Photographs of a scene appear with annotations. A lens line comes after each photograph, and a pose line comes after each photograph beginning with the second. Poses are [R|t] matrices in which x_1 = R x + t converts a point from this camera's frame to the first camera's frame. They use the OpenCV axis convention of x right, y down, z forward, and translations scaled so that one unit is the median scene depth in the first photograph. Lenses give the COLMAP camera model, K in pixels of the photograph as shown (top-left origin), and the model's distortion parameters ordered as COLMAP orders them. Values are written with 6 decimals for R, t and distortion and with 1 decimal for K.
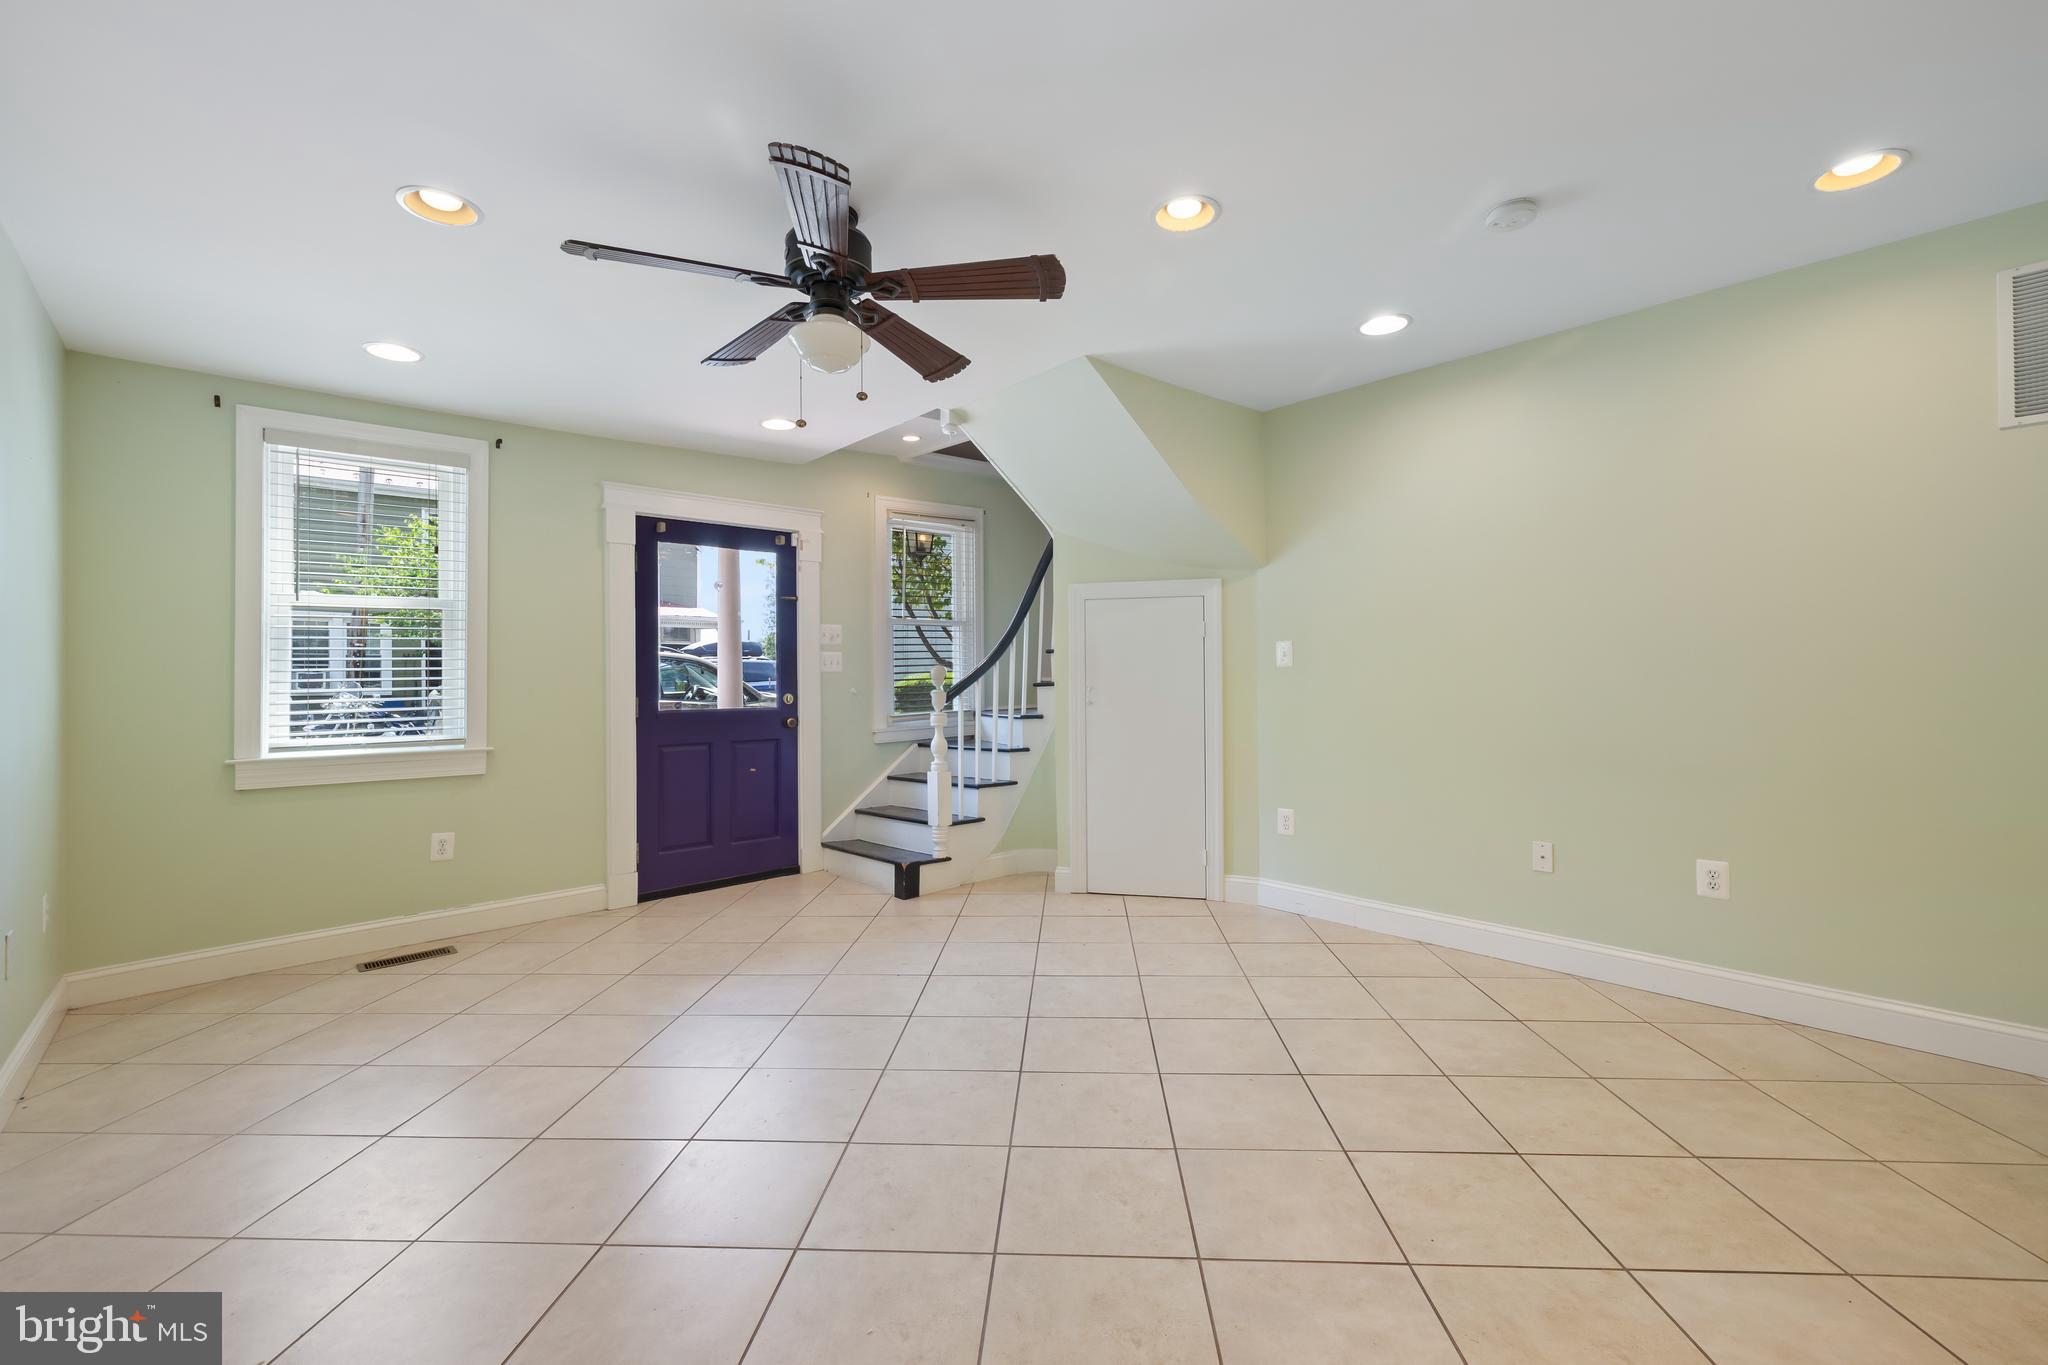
lens RADIAL K [[859.1, 0, 1025.2], [0, 859.1, 677.4], [0, 0, 1]] dist [0.005744, 0.001030]
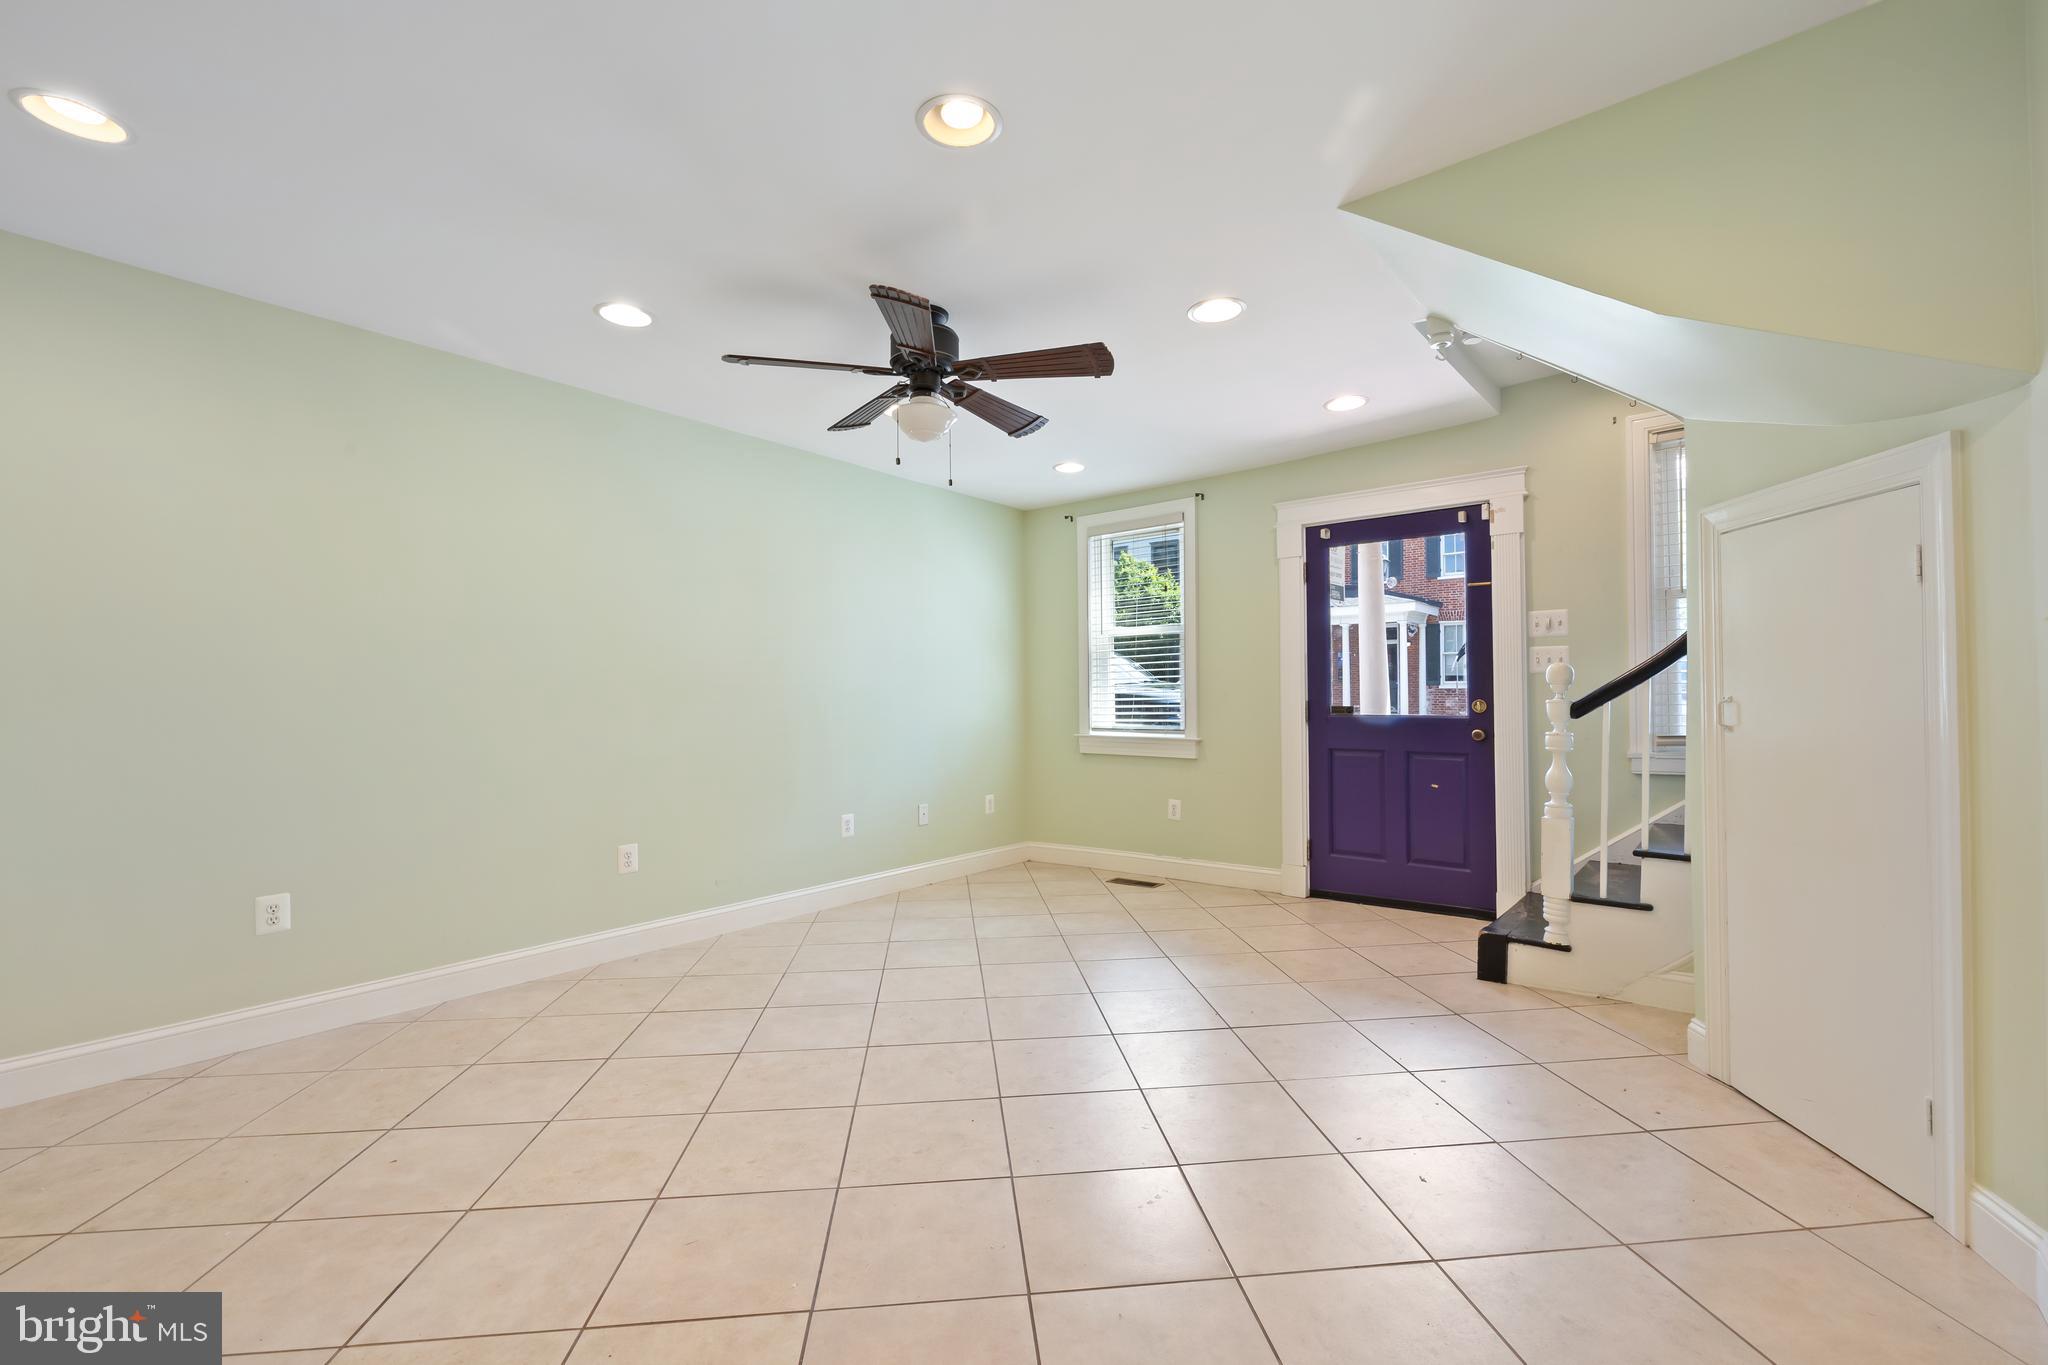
lens RADIAL K [[859.1, 0, 1015.6], [0, 859.1, 676.8], [0, 0, 1]] dist [0.005744, 0.001030]
pose [[0.157053, -0.007238, -0.987564, 0.557422], [0.013227, 0.999899, -0.005225, -0.005542], [0.987502, -0.012242, 0.157133, 0.509906]]
